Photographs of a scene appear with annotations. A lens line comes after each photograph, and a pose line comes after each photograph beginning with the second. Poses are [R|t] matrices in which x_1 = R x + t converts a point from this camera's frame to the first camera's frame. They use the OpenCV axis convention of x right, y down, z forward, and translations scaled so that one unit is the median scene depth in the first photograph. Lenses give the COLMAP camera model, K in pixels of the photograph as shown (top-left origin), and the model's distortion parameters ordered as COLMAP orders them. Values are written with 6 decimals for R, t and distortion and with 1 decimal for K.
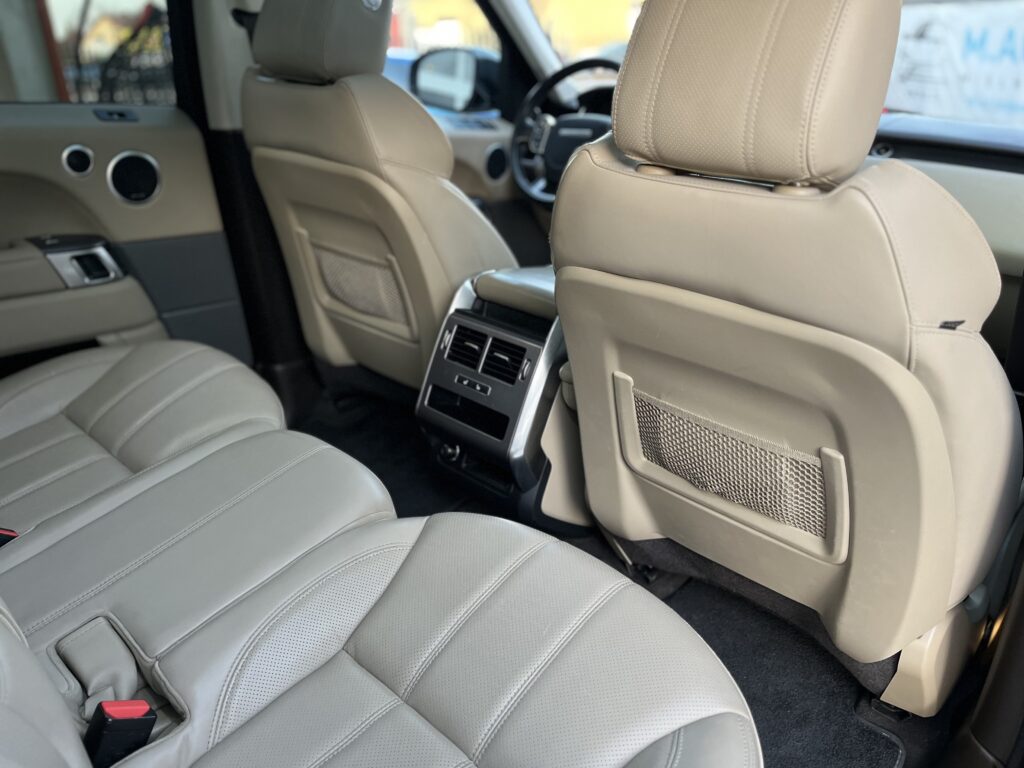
lens RADIAL K [[771.3, 0, 518.4], [0, 771.3, 386.5], [0, 0, 1]] dist [0.065417, -0.095455]
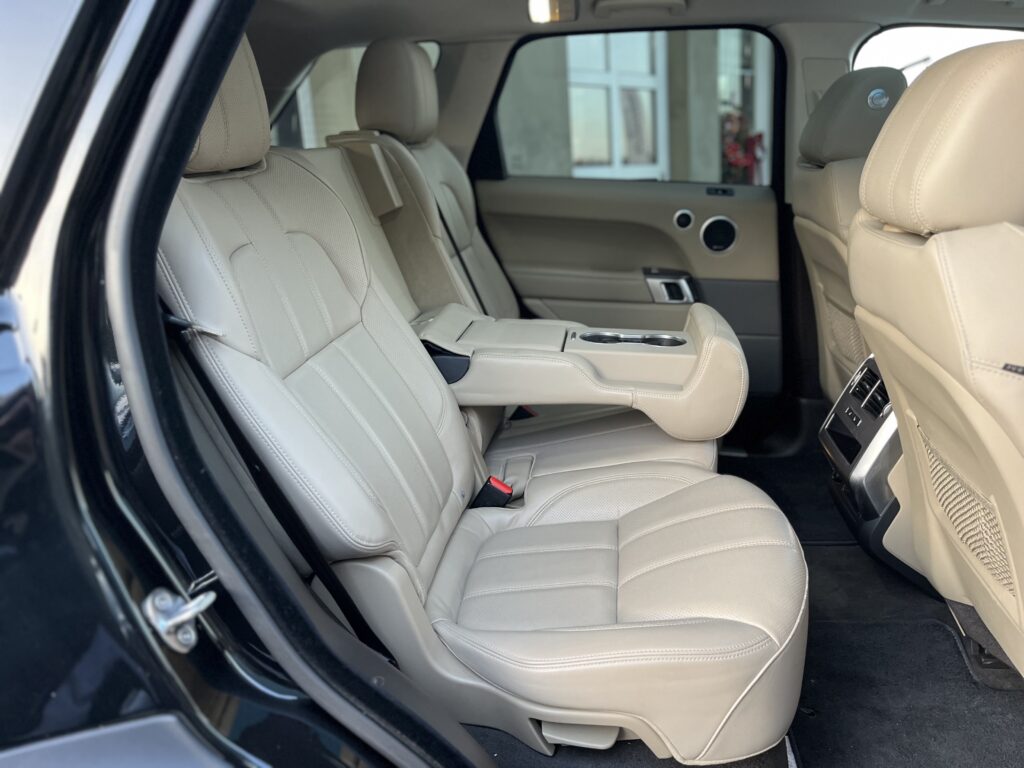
lens RADIAL K [[771.3, 0, 518.4], [0, 771.3, 386.5], [0, 0, 1]] dist [0.065417, -0.095455]
pose [[0.596470, 0.215019, -0.773299, 0.444505], [-0.297217, 0.954129, 0.036047, 0.051137], [0.745578, 0.208337, 0.633017, -0.097647]]
